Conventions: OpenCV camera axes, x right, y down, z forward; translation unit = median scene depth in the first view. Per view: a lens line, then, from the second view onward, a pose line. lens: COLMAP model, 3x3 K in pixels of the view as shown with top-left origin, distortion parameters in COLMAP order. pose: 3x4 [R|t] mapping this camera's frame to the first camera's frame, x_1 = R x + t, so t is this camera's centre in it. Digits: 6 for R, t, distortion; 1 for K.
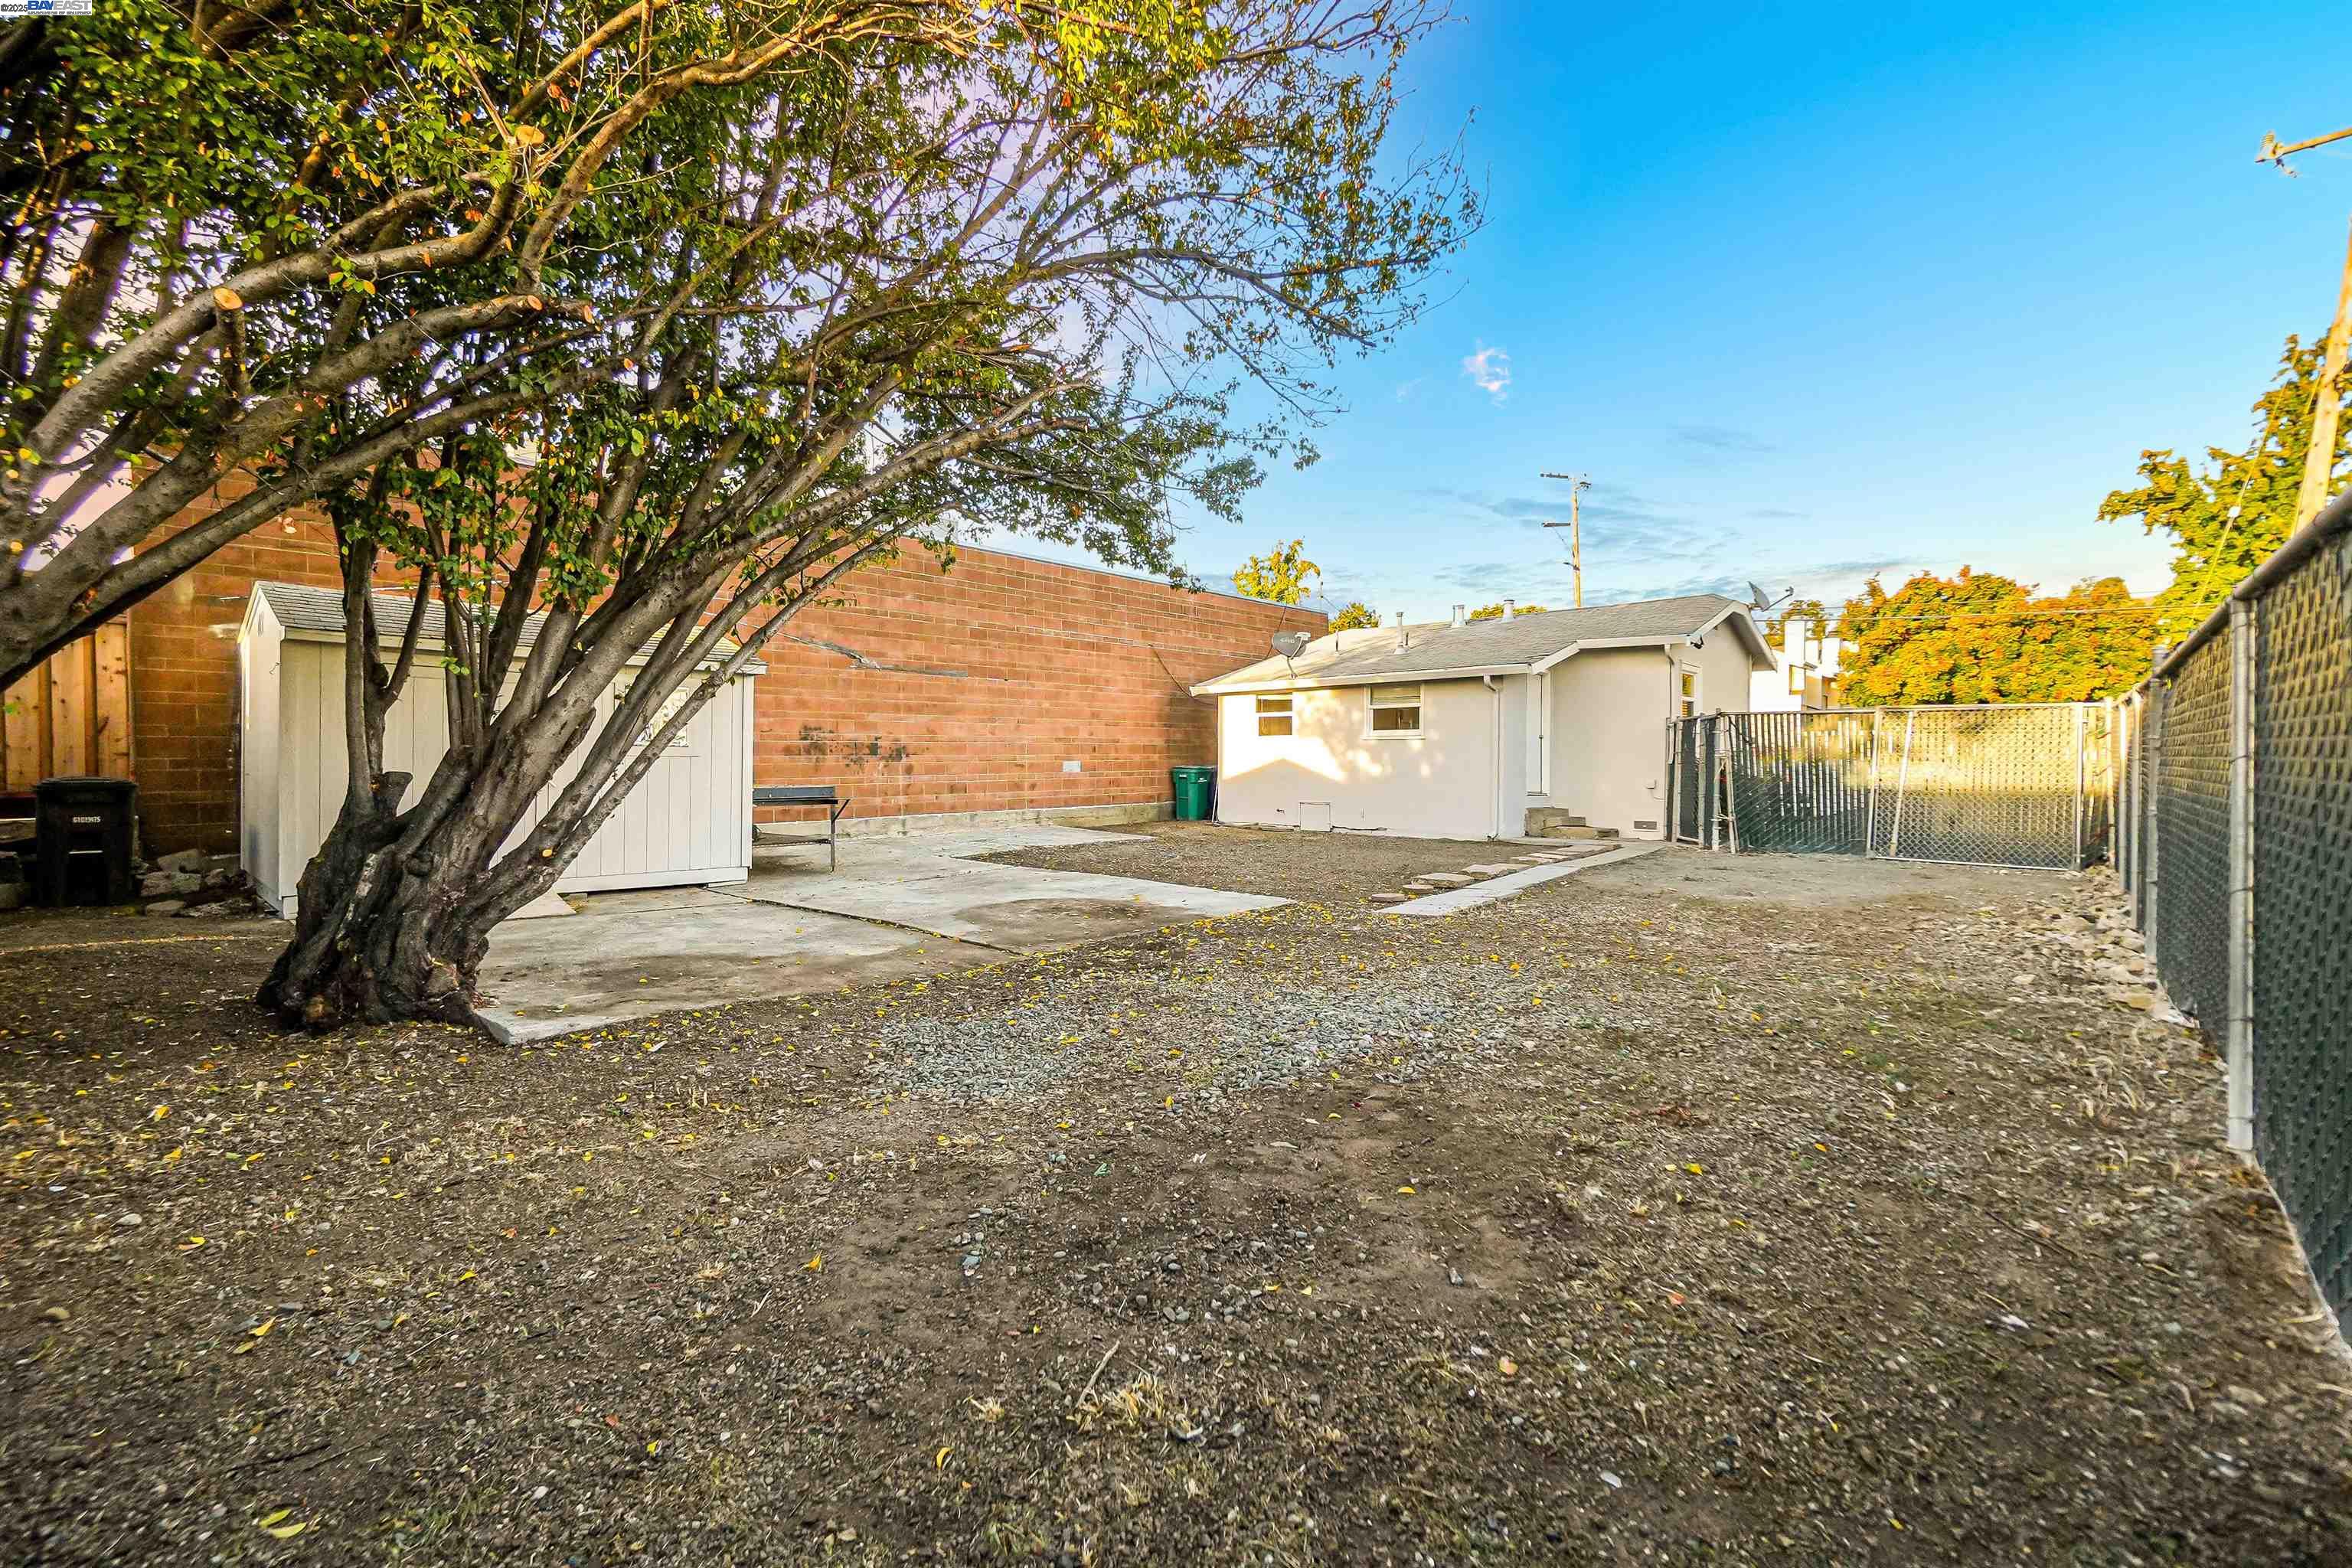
lens RADIAL K [[1021.7, 0, 1165.9], [0, 1021.7, 761.2], [0, 0, 1]] dist [-0.002761, 0.003429]
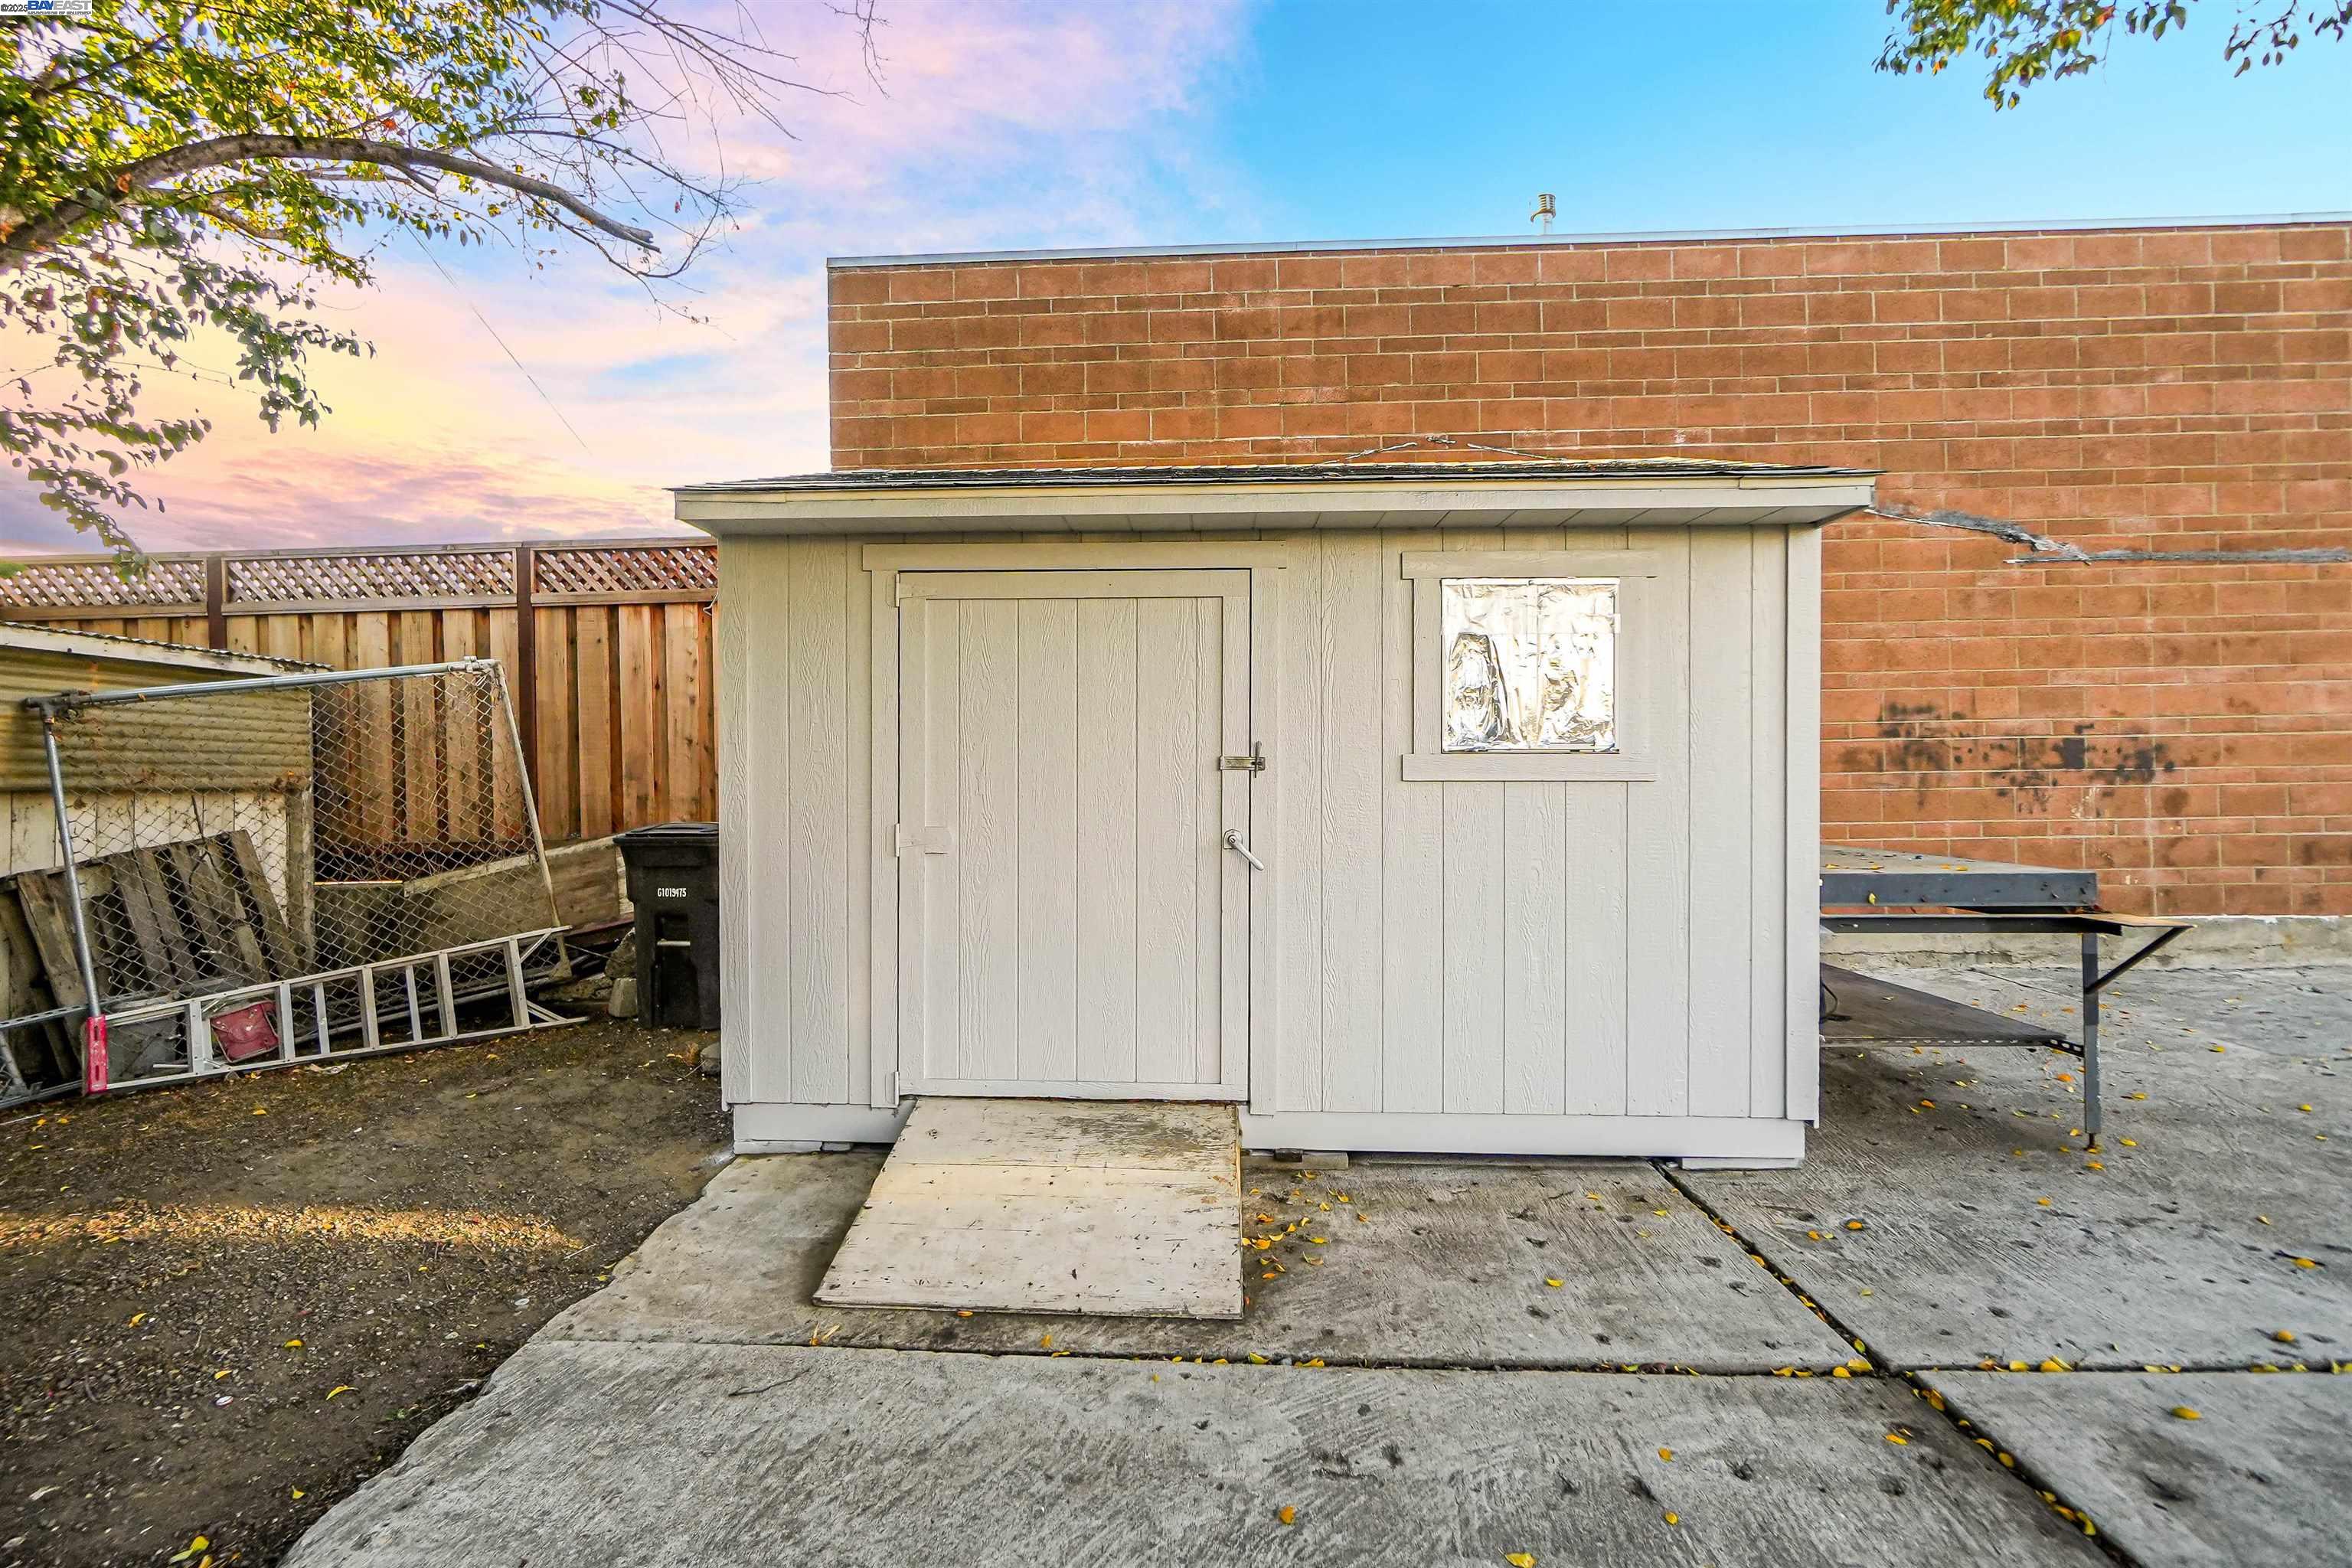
lens RADIAL K [[1013.9, 0, 1170.8], [0, 1013.9, 779.1], [0, 0, 1]] dist [-0.010090, 0.004103]
pose [[0.640461, -0.007336, -0.767956, -0.169055], [0.008068, 0.999963, -0.002823, -0.002687], [0.767949, -0.004388, 0.640497, 0.371501]]
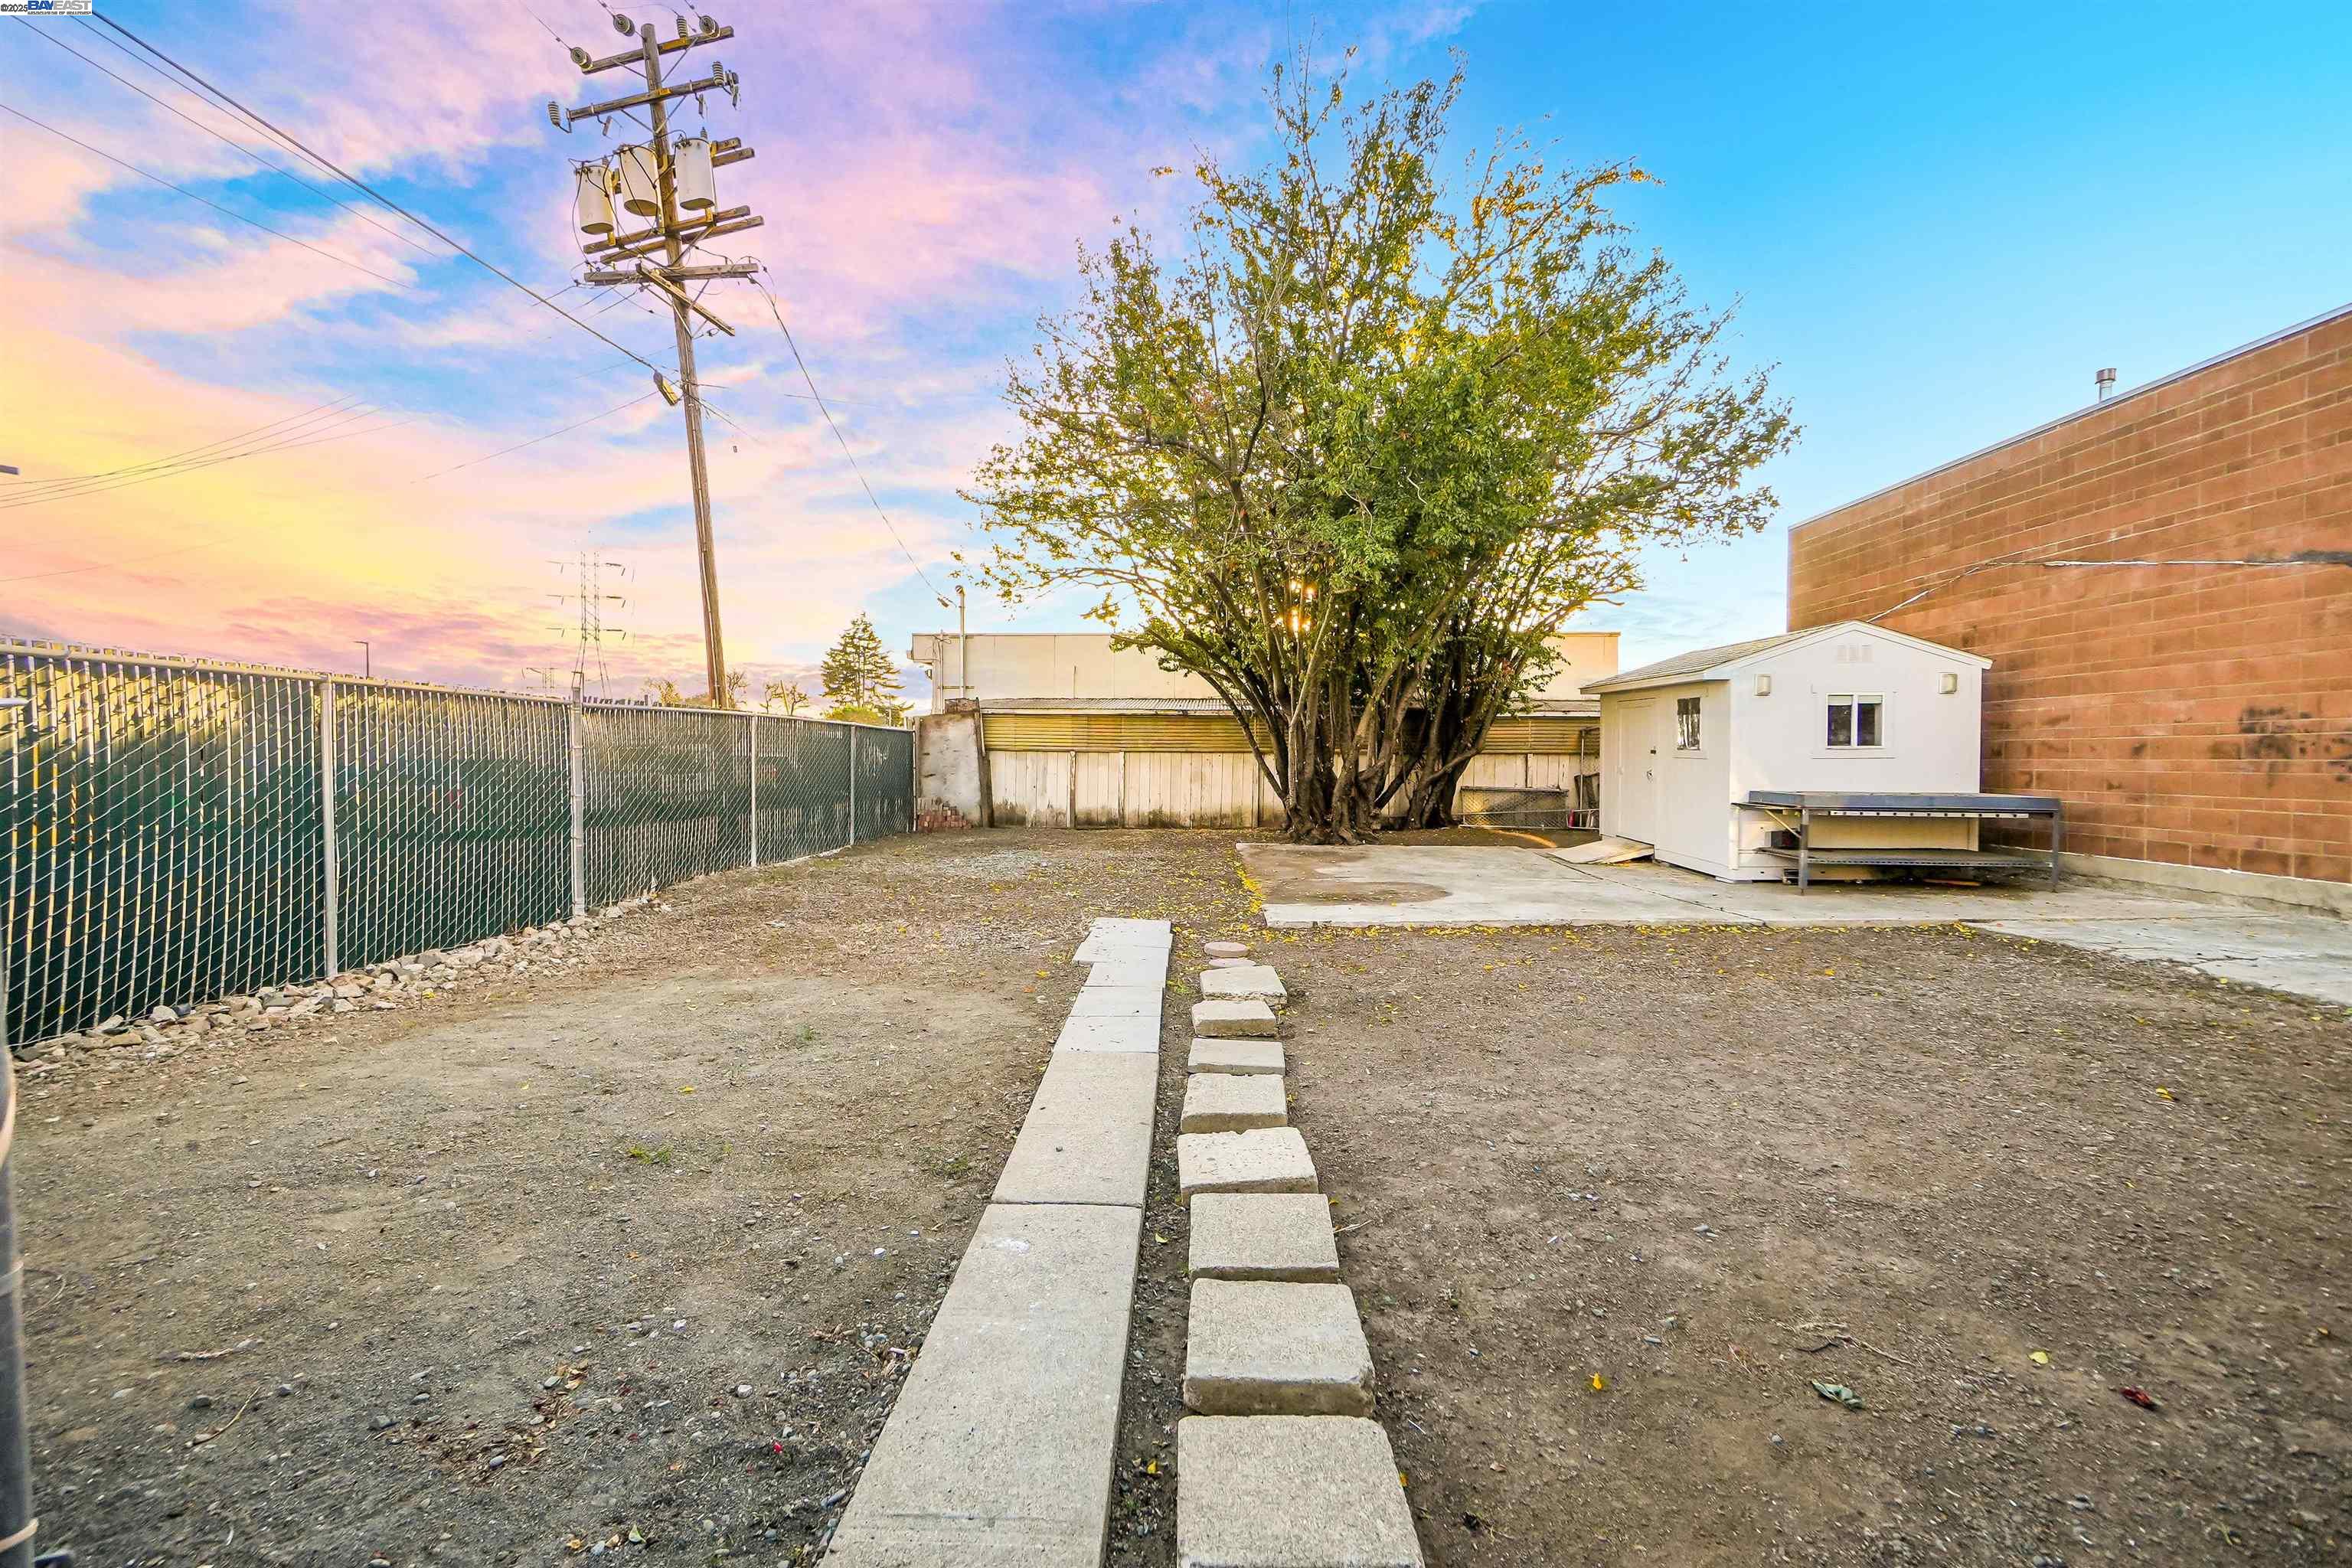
lens RADIAL K [[1016.1, 0, 1164.6], [0, 1016.1, 767.9], [0, 0, 1]] dist [-0.000630, 0.003766]
pose [[-0.776224, 0.007818, -0.630408, 0.385547], [-0.005332, 0.999806, 0.018964, -0.006493], [0.630434, 0.018082, -0.776032, 0.826608]]
